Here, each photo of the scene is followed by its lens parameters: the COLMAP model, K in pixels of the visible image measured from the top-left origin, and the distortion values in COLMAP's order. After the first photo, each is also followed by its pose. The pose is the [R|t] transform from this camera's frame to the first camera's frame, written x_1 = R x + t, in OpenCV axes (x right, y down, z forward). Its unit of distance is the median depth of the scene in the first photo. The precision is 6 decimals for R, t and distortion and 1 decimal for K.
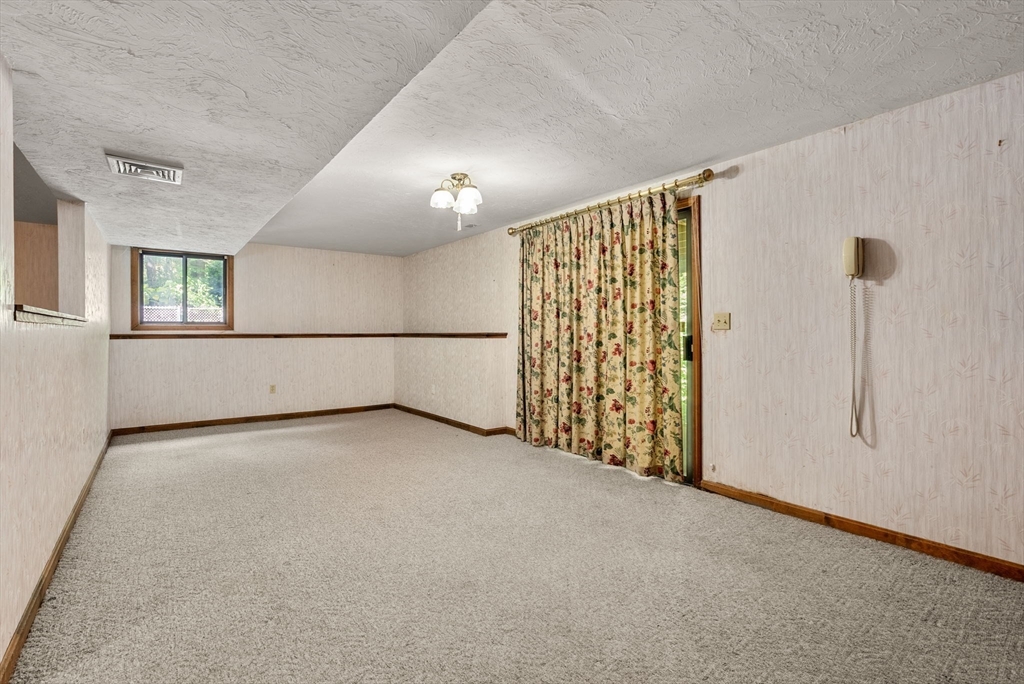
lens RADIAL K [[473.2, 0, 518.1], [0, 473.2, 335.8], [0, 0, 1]] dist [-0.005983, 0.002148]
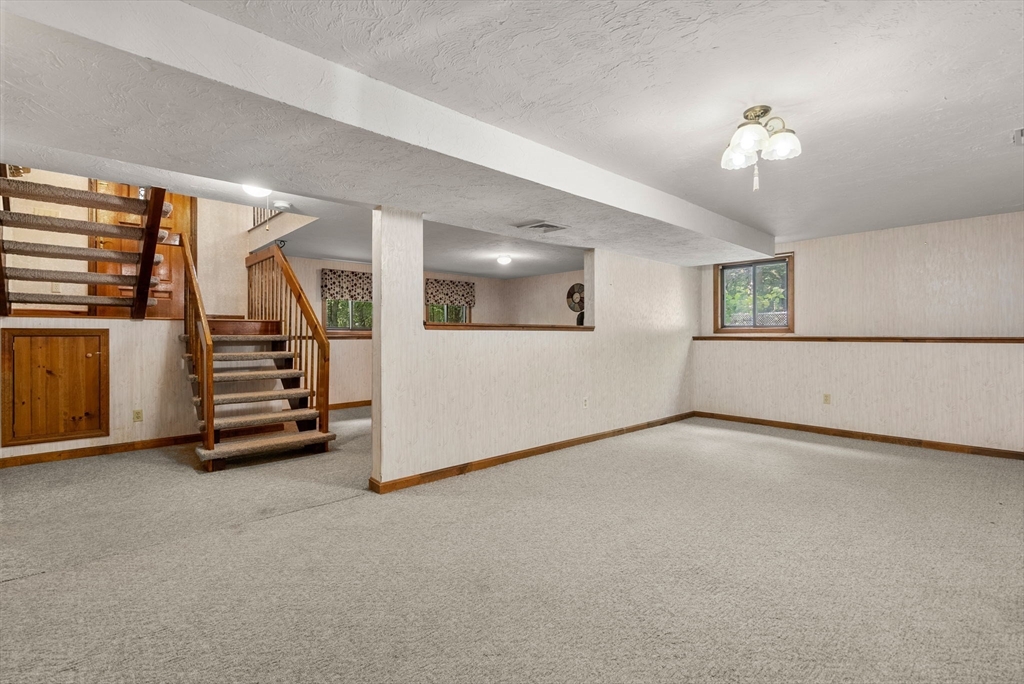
lens RADIAL K [[473.2, 0, 517.9], [0, 473.2, 337.2], [0, 0, 1]] dist [-0.005983, 0.002148]
pose [[0.096899, 0.006544, -0.995273, 0.347550], [-0.008393, 0.999948, 0.005757, -0.004155], [0.995259, 0.007796, 0.096948, 0.377693]]
